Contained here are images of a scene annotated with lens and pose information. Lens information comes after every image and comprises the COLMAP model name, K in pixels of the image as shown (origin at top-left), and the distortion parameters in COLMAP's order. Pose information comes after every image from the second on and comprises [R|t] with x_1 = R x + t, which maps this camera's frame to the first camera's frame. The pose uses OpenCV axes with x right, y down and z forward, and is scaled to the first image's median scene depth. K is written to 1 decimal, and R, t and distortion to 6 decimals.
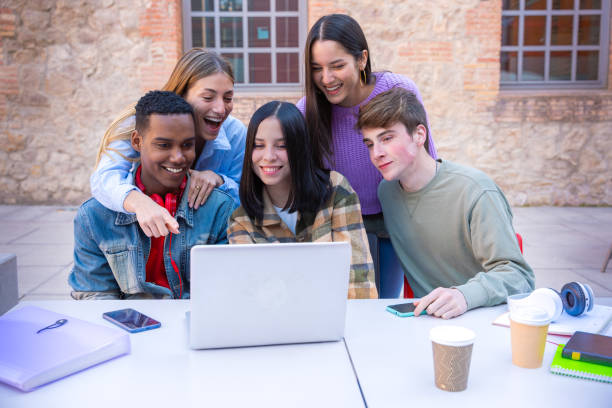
lens RADIAL K [[655.3, 0, 305.6], [0, 655.3, 201.8], [0, 0, 1]] dist [0.013836, 0.000000]
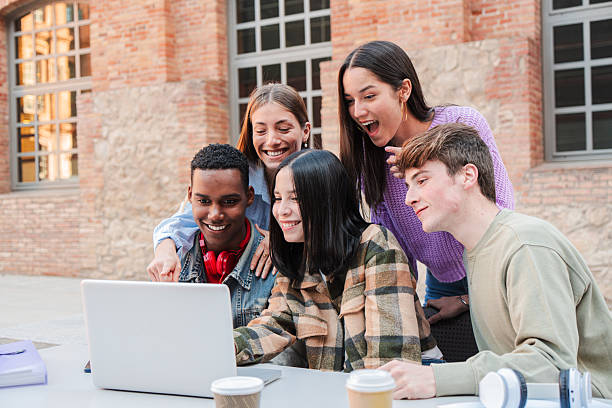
lens RADIAL K [[812.7, 0, 309.0], [0, 812.7, 209.5], [0, 0, 1]] dist [0.033166, 0.000000]
pose [[0.842531, -0.015477, -0.538425, 0.116596], [-0.050091, 0.993004, -0.106927, 0.010991], [0.536314, 0.117060, 0.835862, 0.020706]]
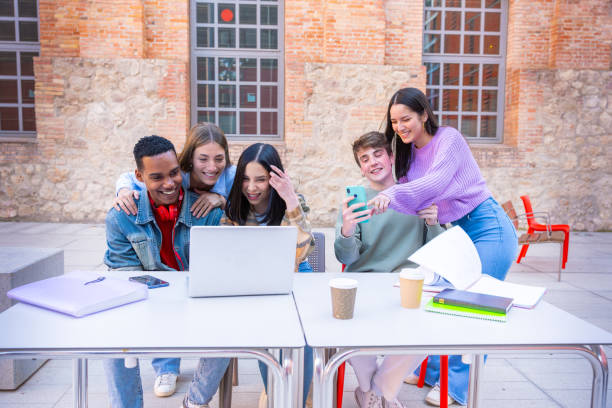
lens RADIAL K [[503.7, 0, 305.3], [0, 503.7, 203.8], [0, 0, 1]] dist [0.006238, -0.020084]
pose [[0.999000, 0.013449, 0.042637, 0.005869], [-0.011394, 0.998779, -0.048079, 0.009982], [-0.043231, 0.047545, 0.997933, -0.025584]]
